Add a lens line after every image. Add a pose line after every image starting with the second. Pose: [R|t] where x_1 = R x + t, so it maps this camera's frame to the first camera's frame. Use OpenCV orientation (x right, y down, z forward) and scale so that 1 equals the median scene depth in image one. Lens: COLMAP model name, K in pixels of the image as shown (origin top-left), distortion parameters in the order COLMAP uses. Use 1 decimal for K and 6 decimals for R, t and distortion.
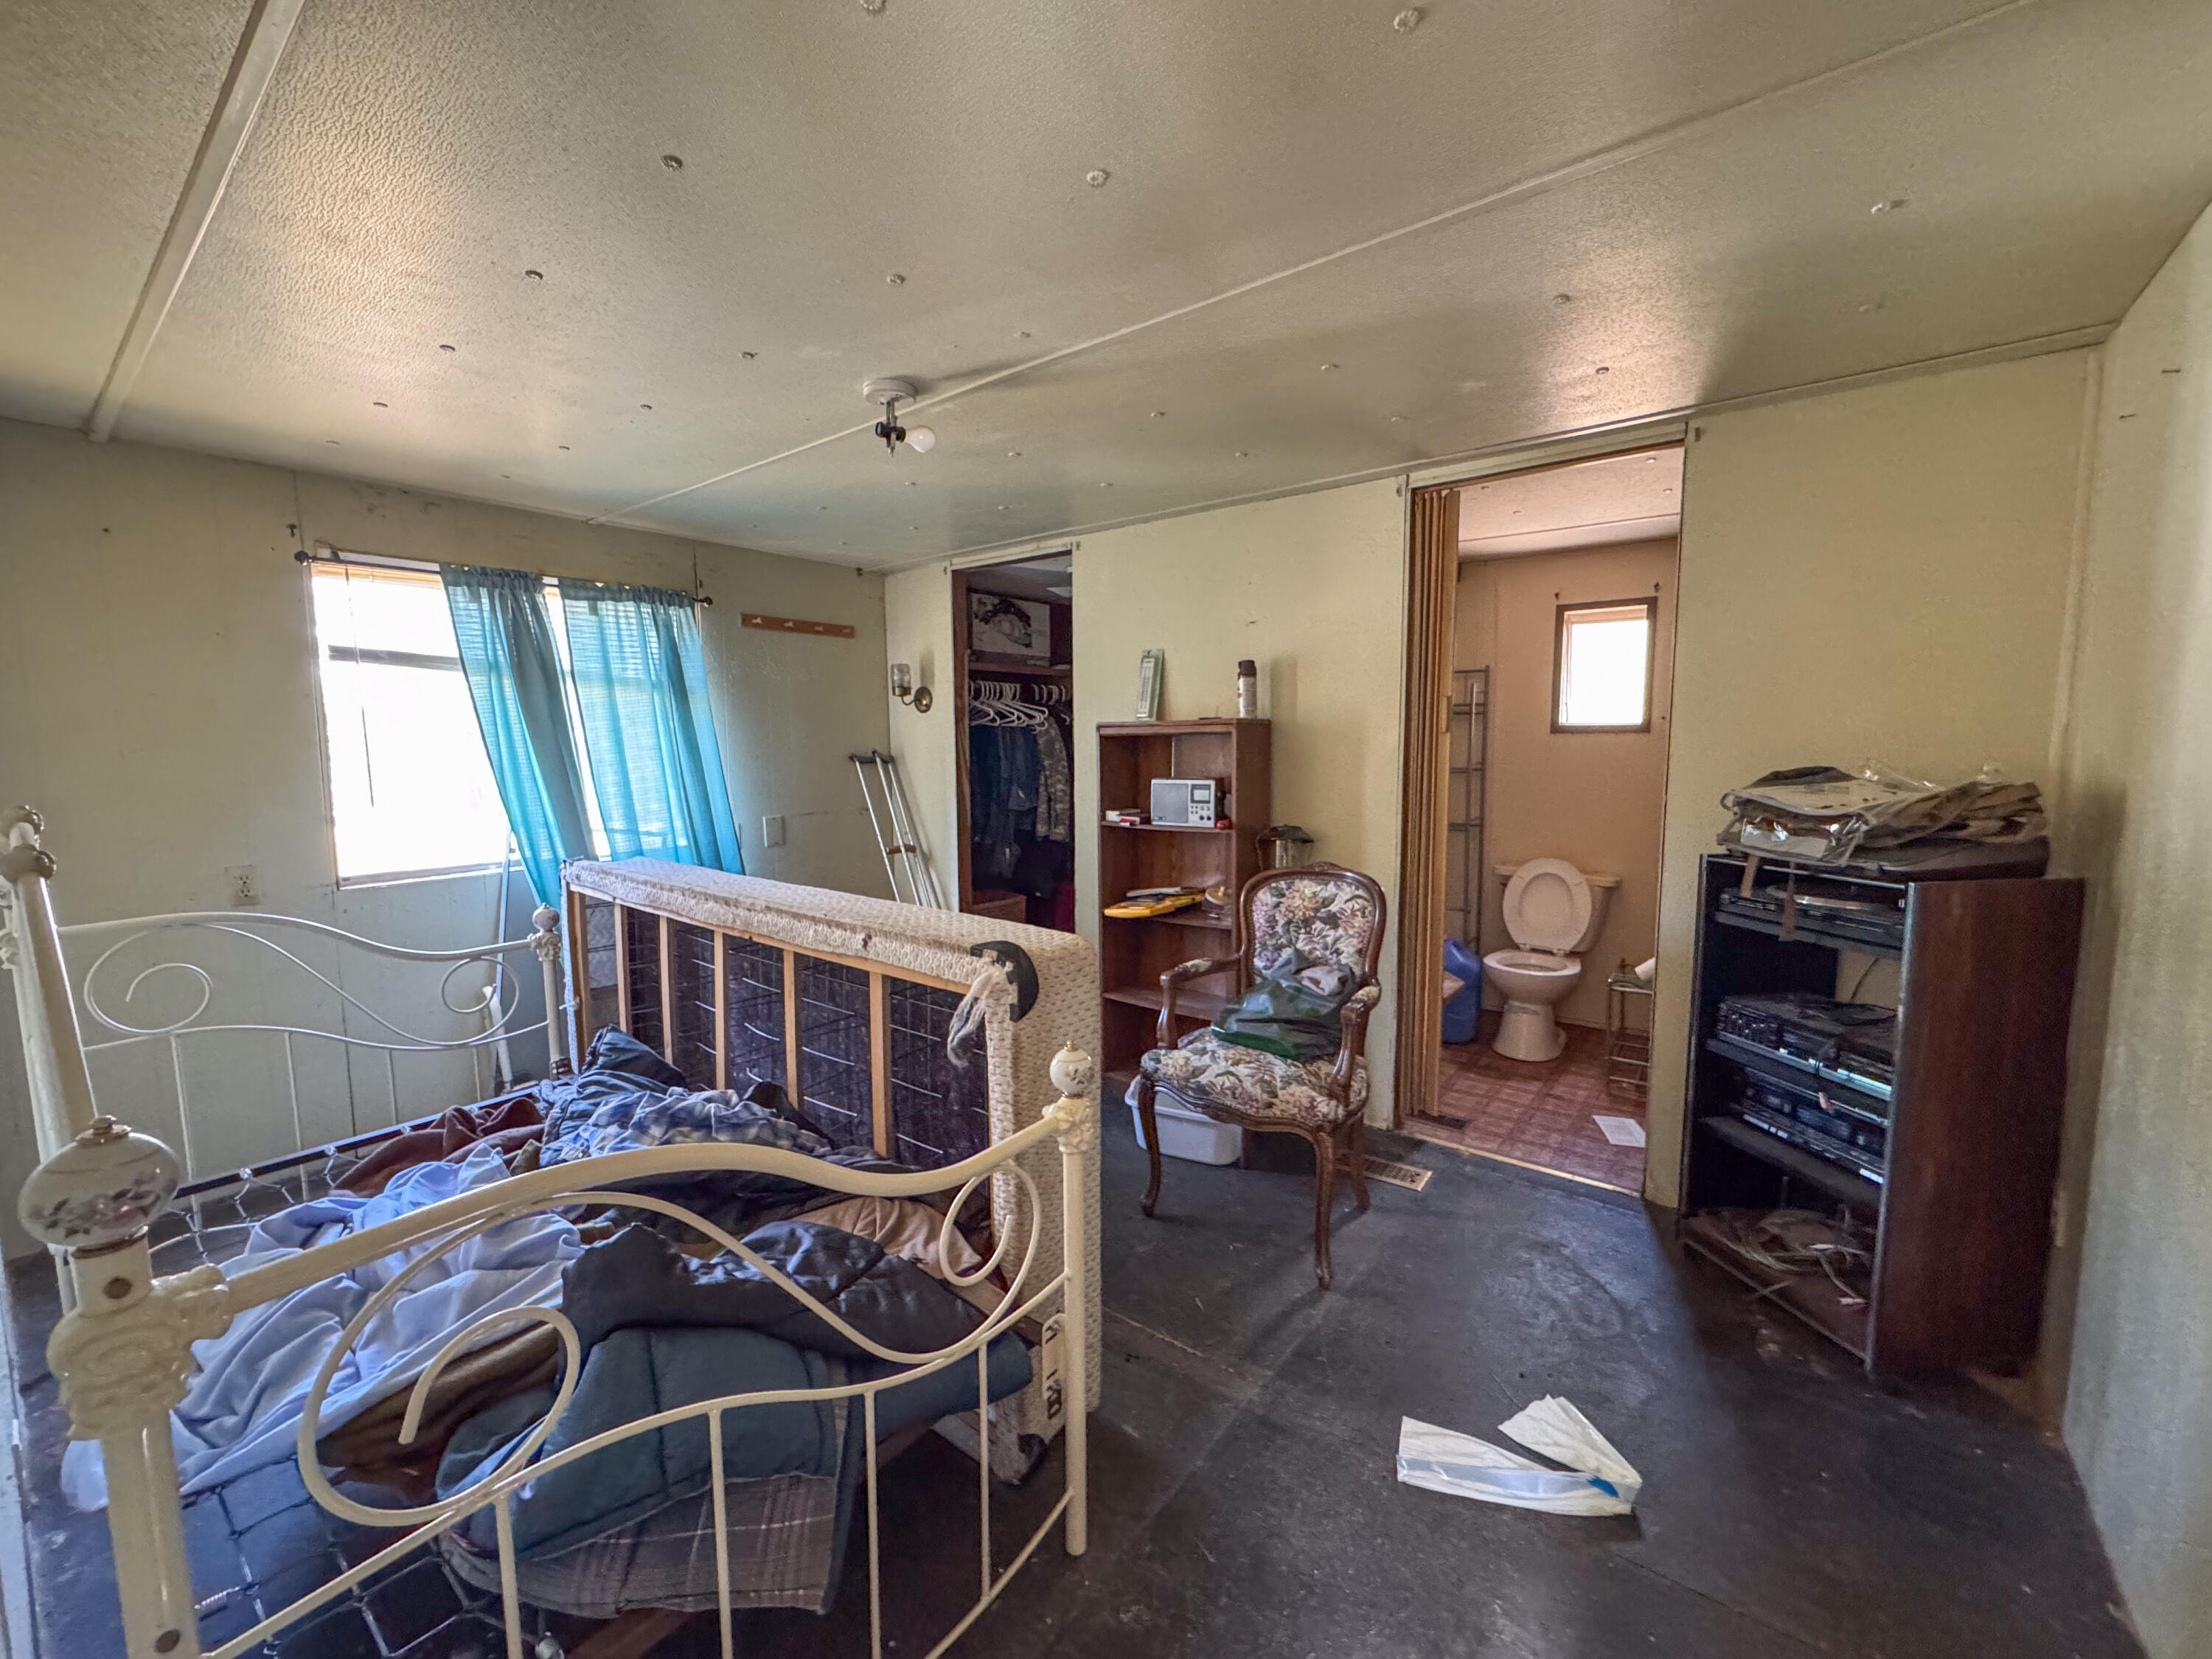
lens RADIAL K [[889.7, 0, 1106.0], [0, 889.7, 829.5], [0, 0, 1]] dist [-0.001677, -0.000443]
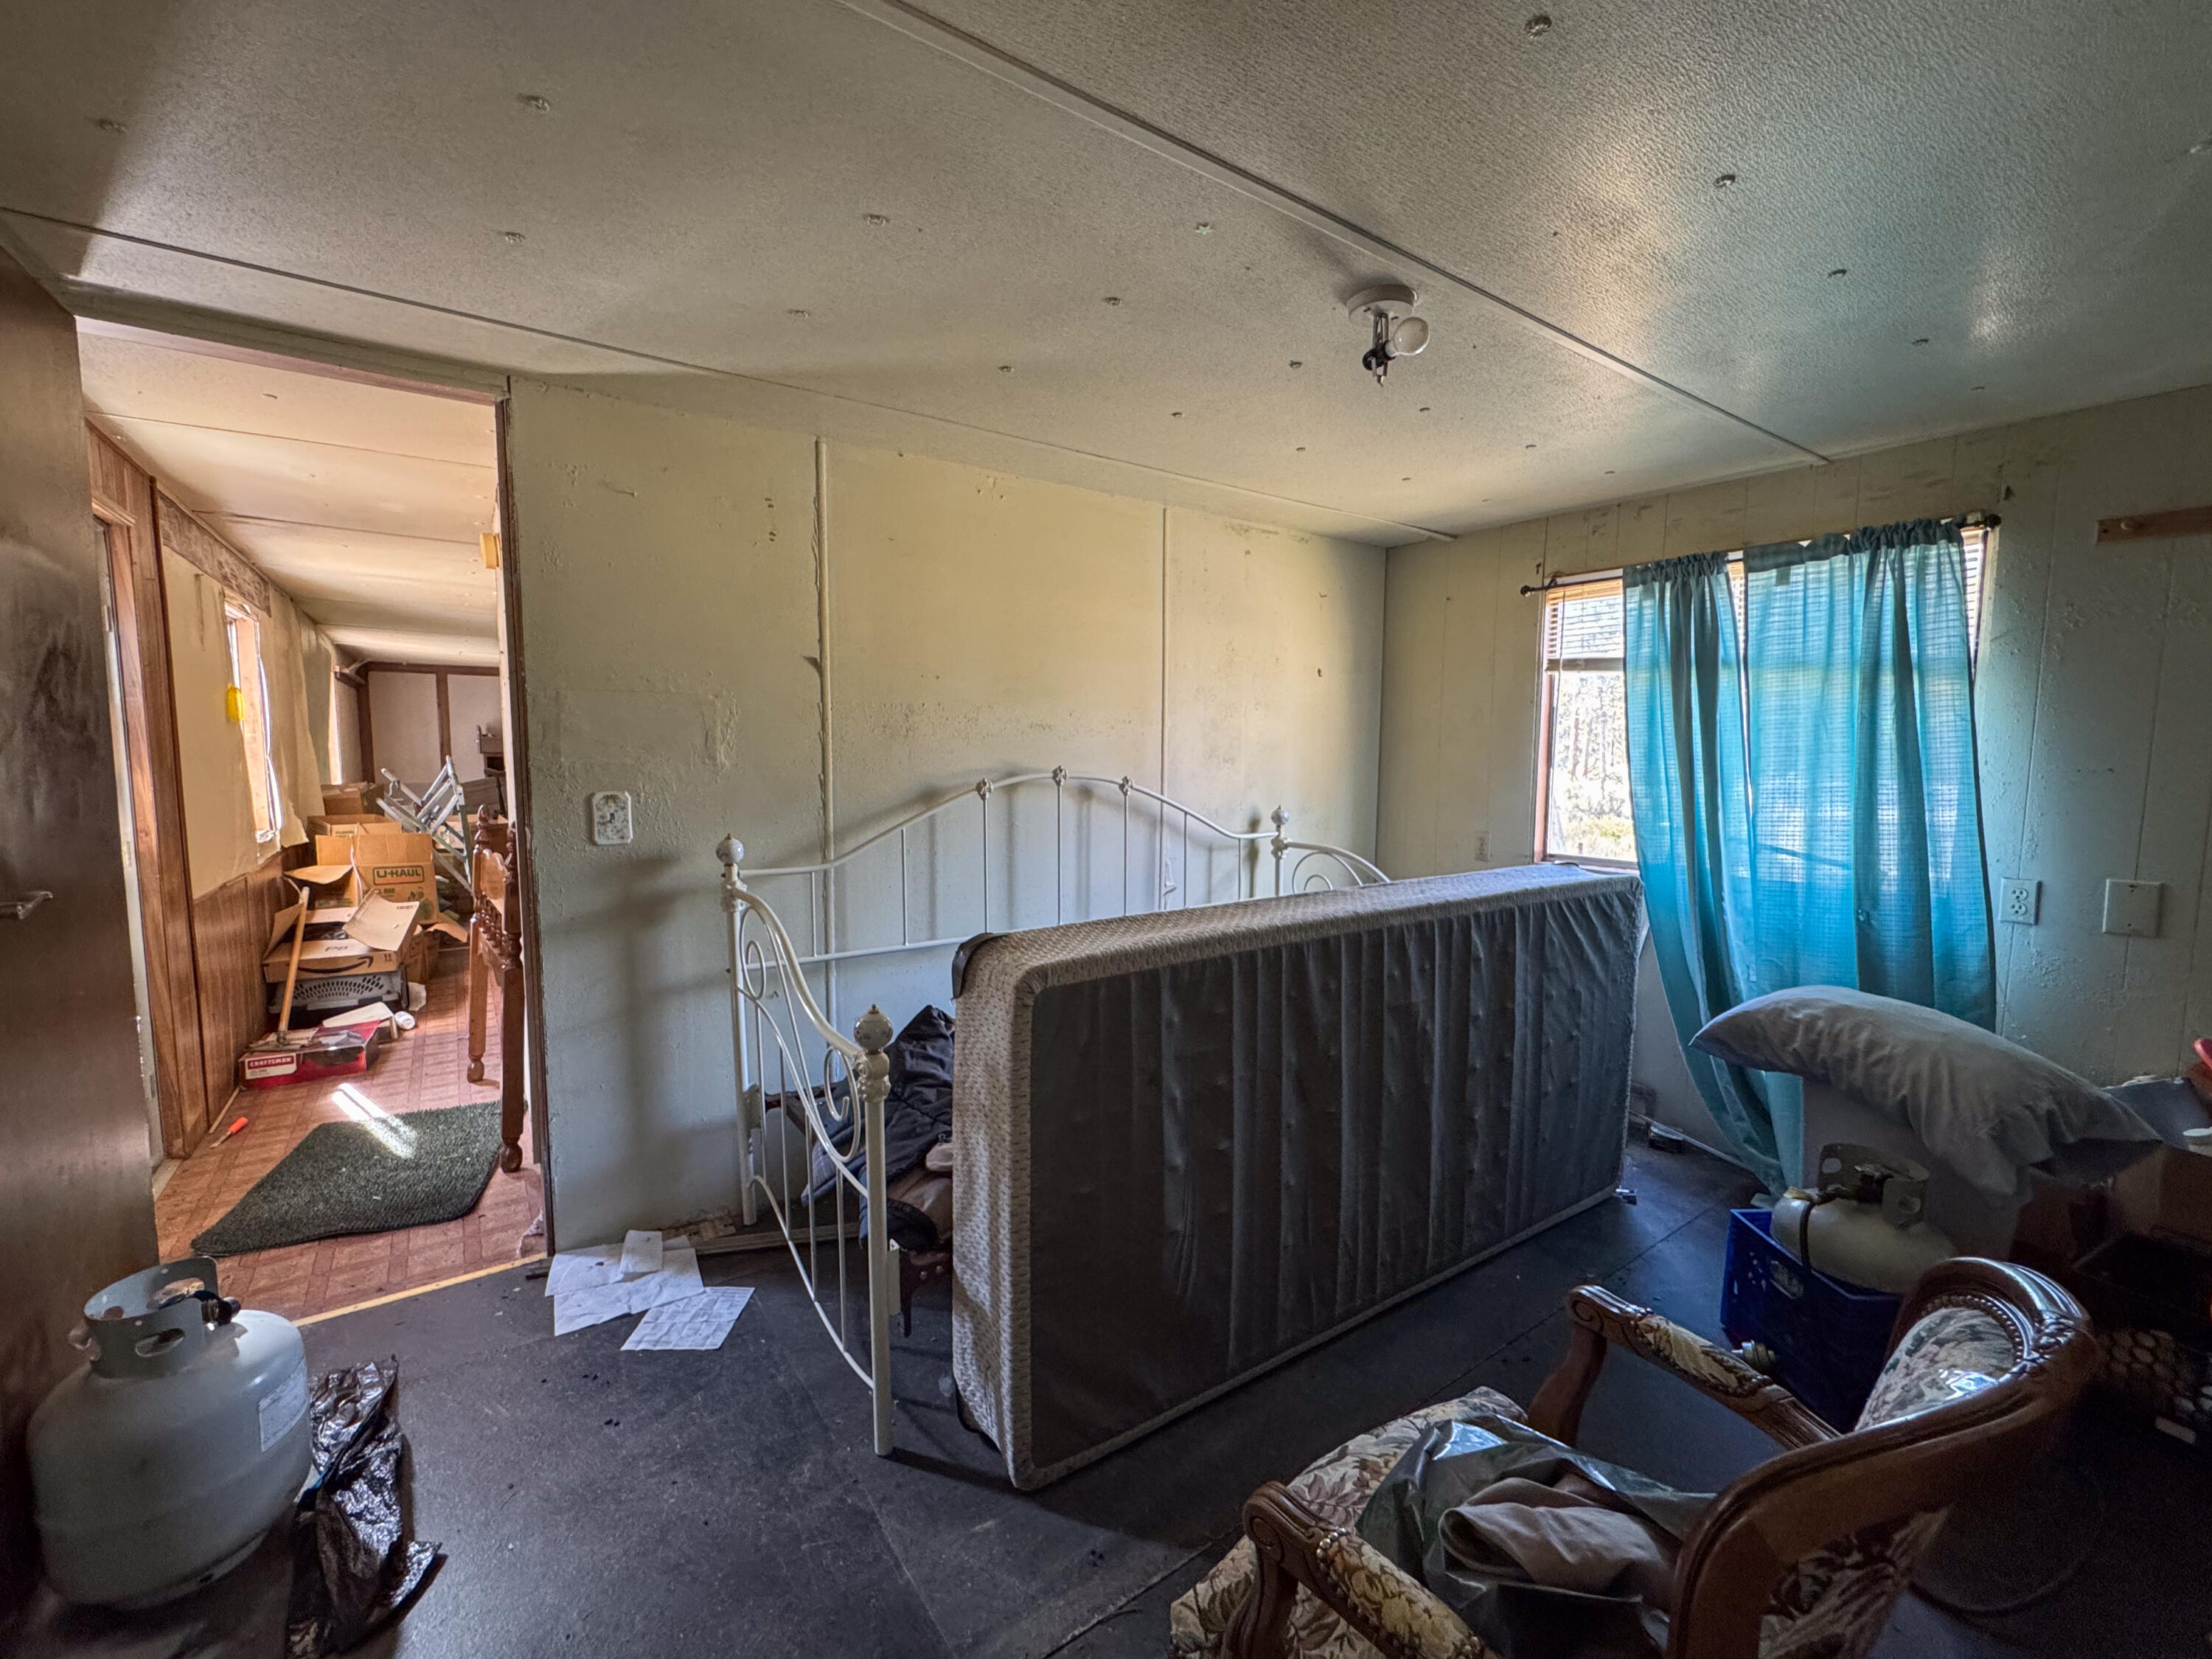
lens RADIAL K [[926.7, 0, 1106.0], [0, 926.7, 829.5], [0, 0, 1]] dist [-0.001589, -0.000335]
pose [[-0.280642, 0.094846, -0.955115, 0.465456], [-0.098798, 0.986965, 0.127039, -0.074573], [0.954714, 0.130016, -0.267613, 0.735246]]
